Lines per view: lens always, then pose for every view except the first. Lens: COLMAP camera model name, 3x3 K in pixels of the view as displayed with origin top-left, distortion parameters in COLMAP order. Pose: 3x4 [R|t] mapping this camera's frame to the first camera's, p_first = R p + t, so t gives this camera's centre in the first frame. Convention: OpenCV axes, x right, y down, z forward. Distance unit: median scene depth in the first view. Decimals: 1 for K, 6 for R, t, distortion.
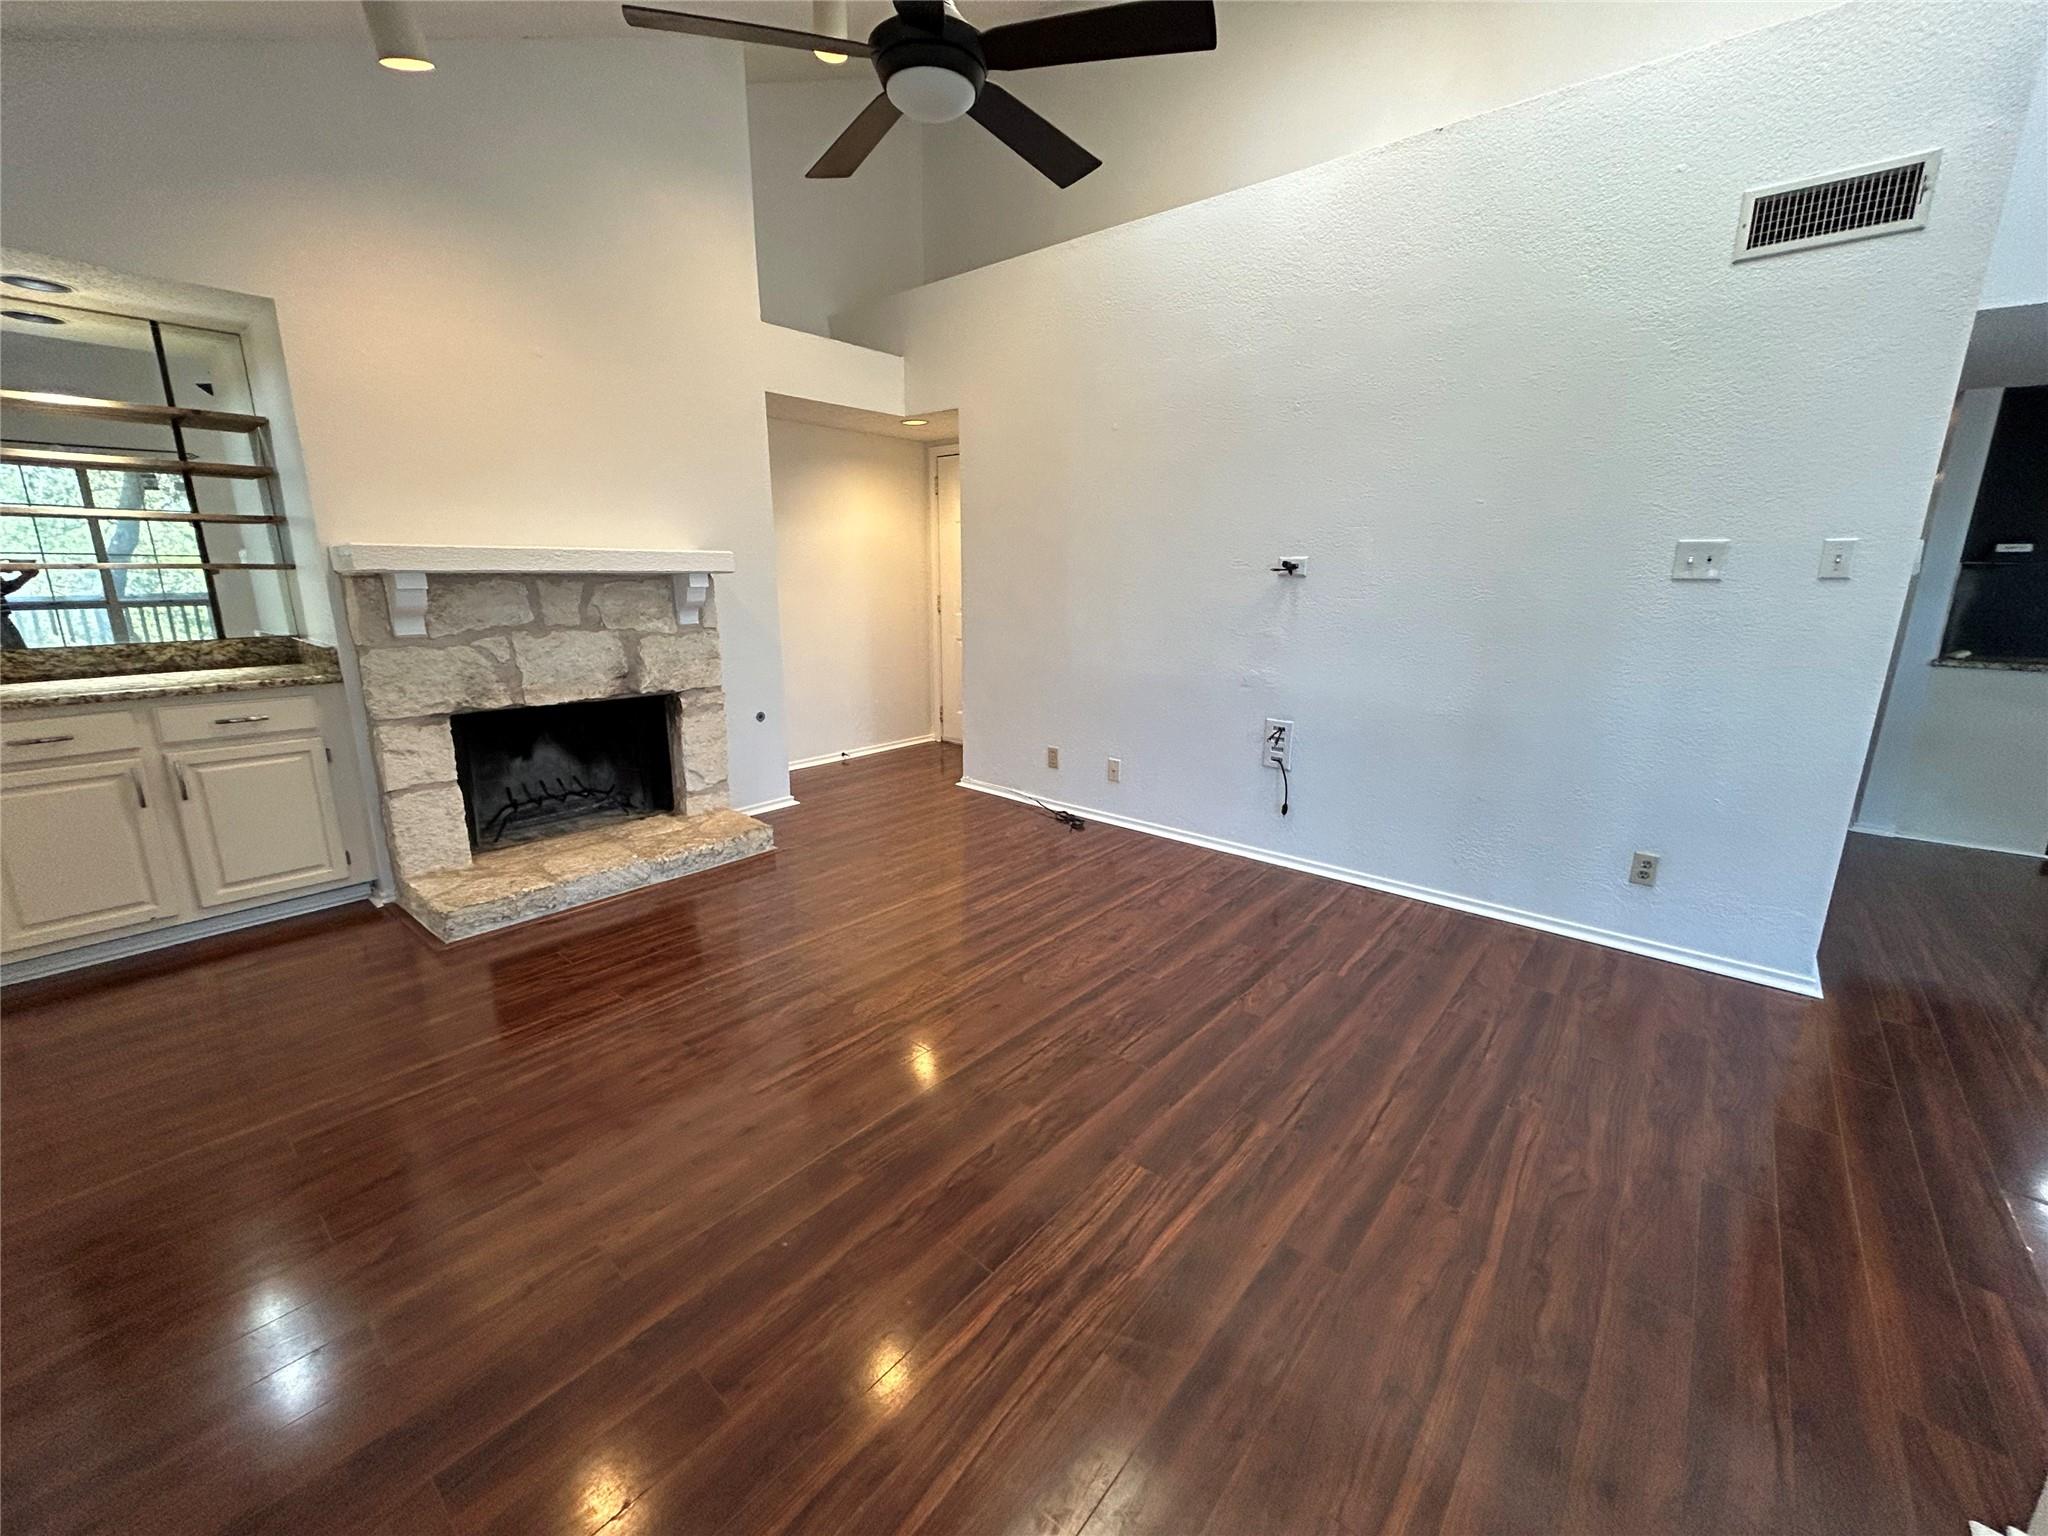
lens RADIAL K [[824.7, 0, 1024.3], [0, 824.7, 765.0], [0, 0, 1]] dist [-0.000227, -0.000167]
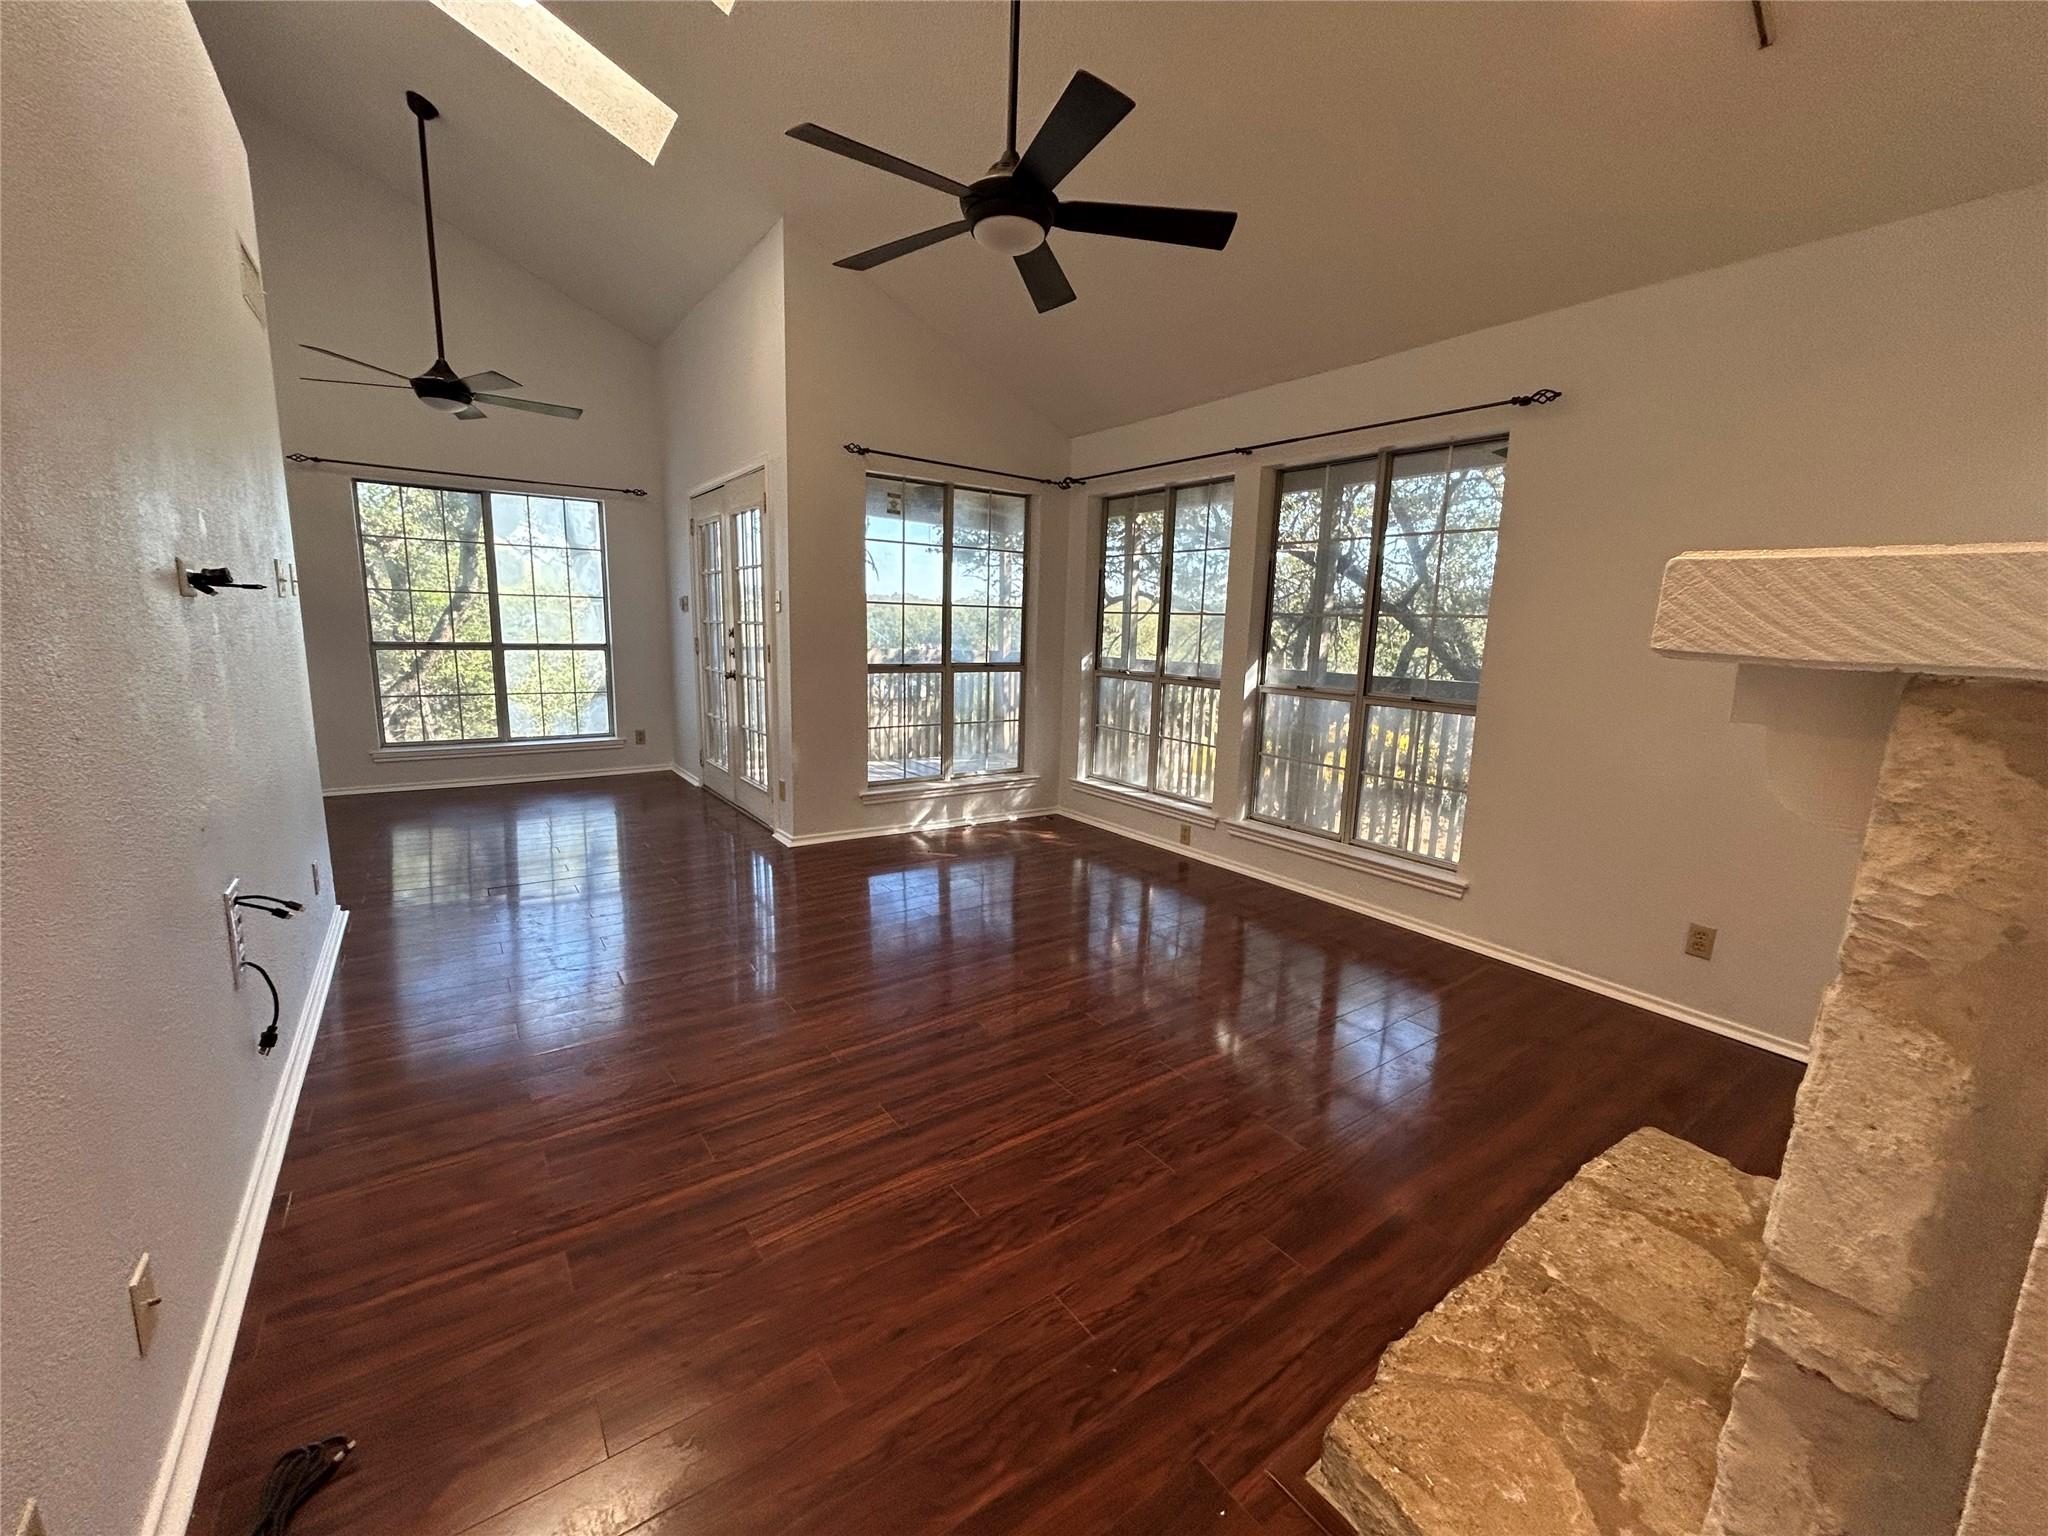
lens RADIAL K [[821.6, 0, 1024.3], [0, 821.6, 763.4], [0, 0, 1]] dist [0.001109, 0.000347]
pose [[-0.968065, -0.080306, 0.237490, -0.279573], [0.020361, 0.918993, 0.393747, -0.324101], [-0.249872, 0.386008, -0.888010, 1.357987]]
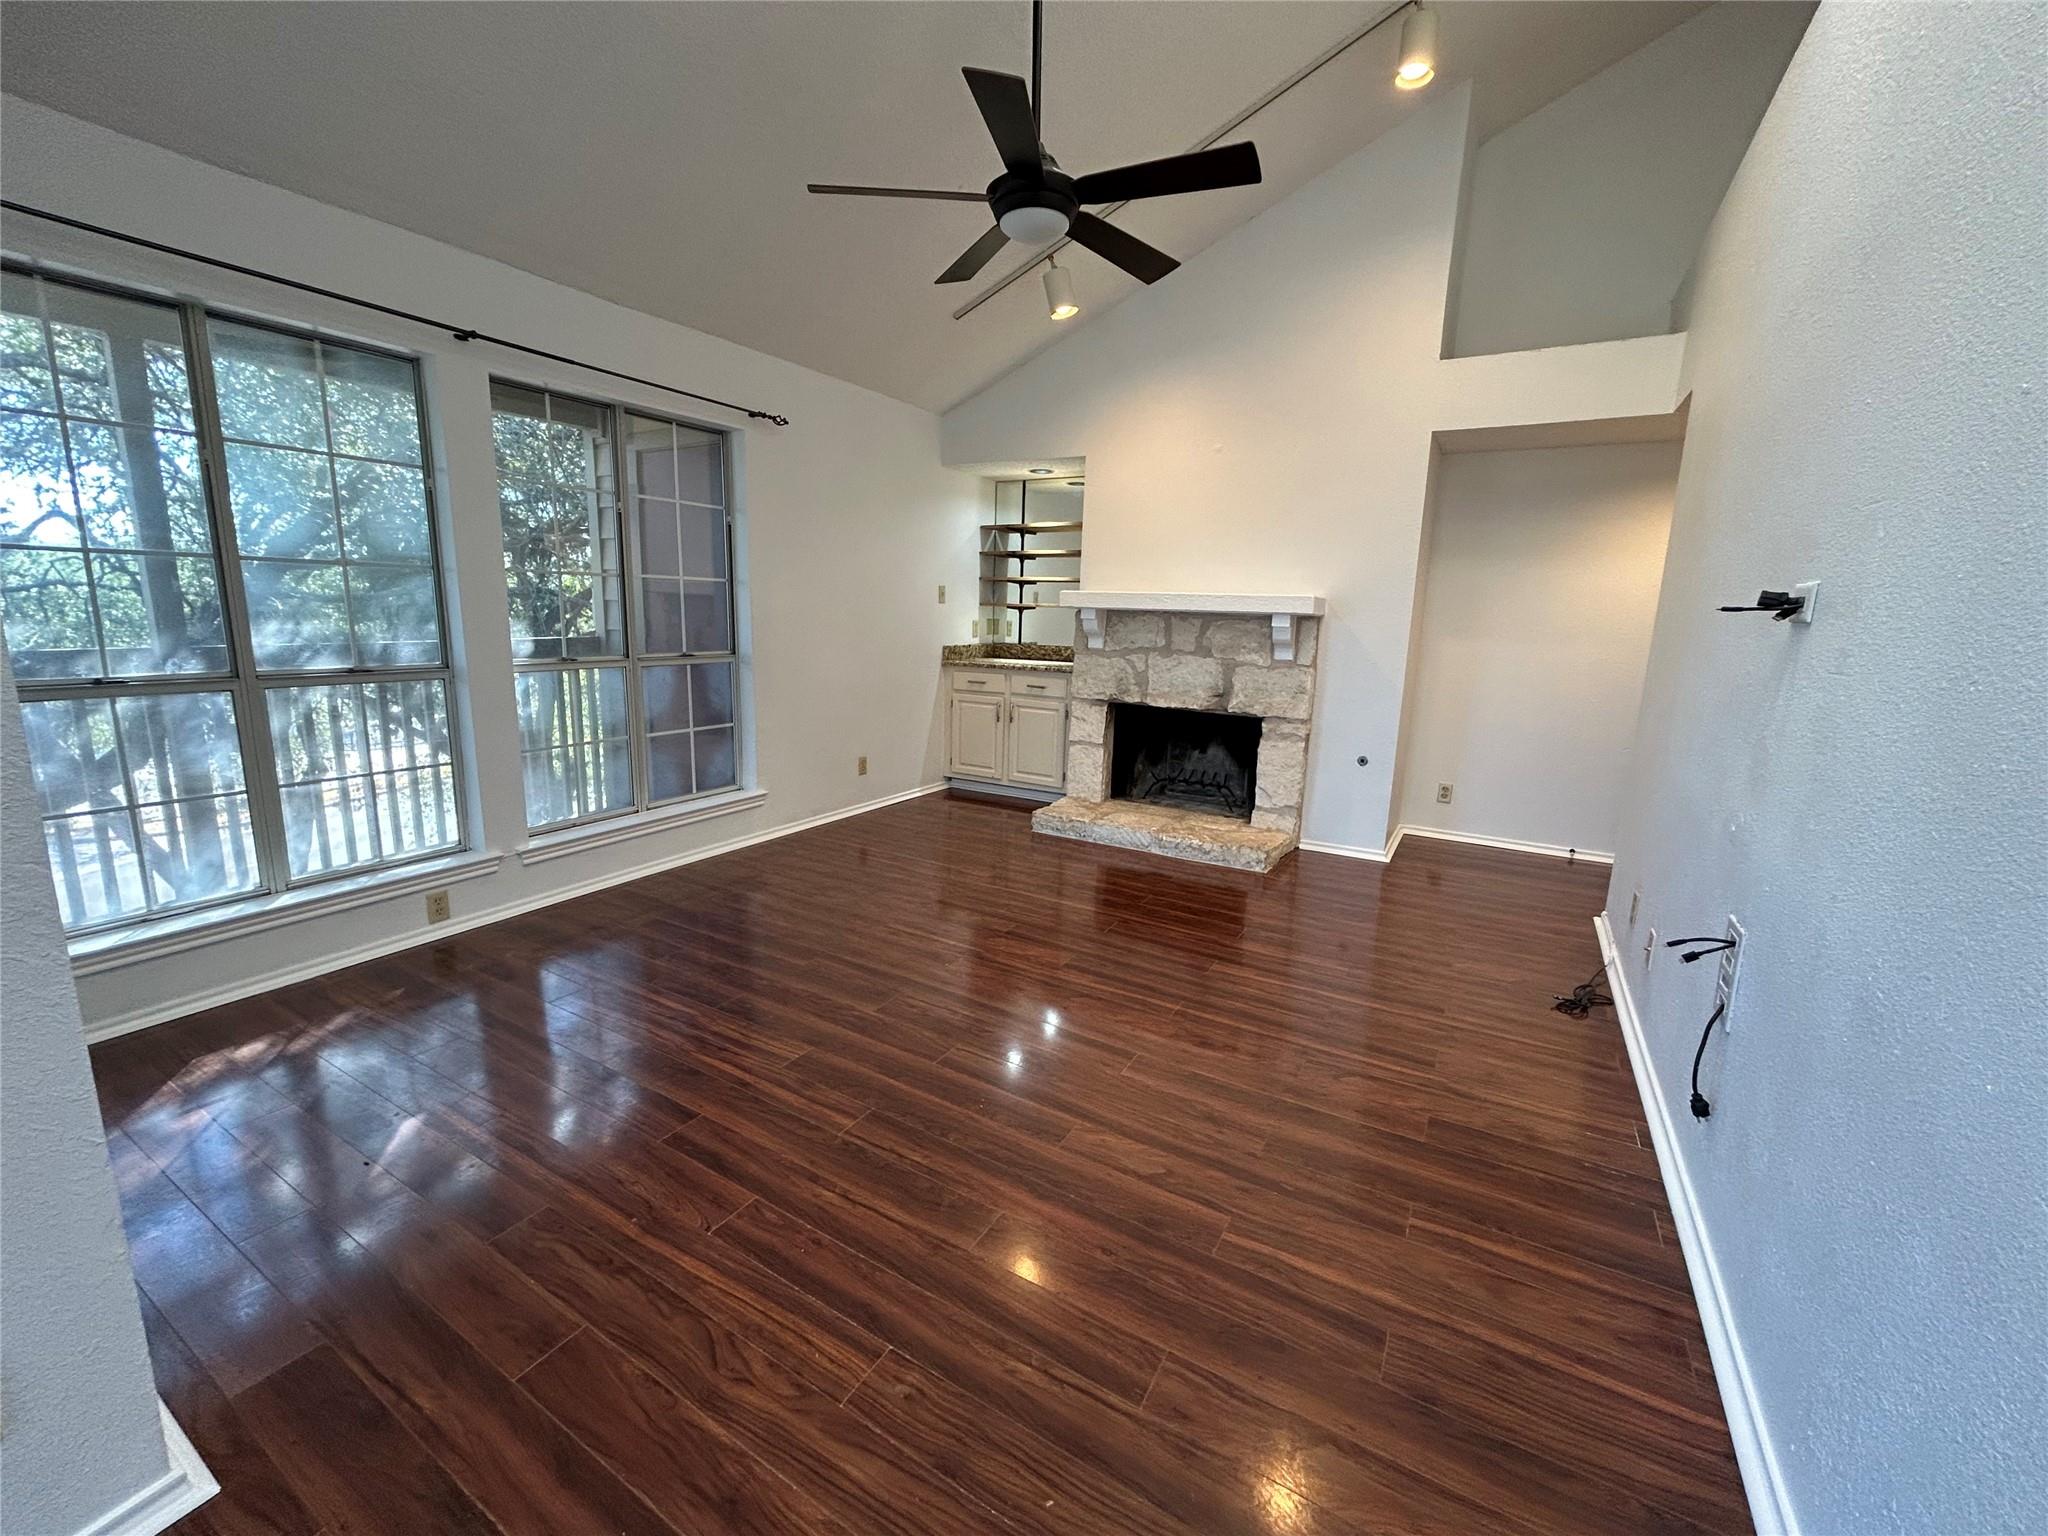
lens RADIAL K [[824.7, 0, 1024.3], [0, 824.7, 765.0], [0, 0, 1]] dist [-0.000227, -0.000167]
pose [[0.169902, 0.181504, -0.968602, 0.716957], [-0.255888, 0.957304, 0.134501, -0.105112], [0.951659, 0.225002, 0.209093, 0.514625]]
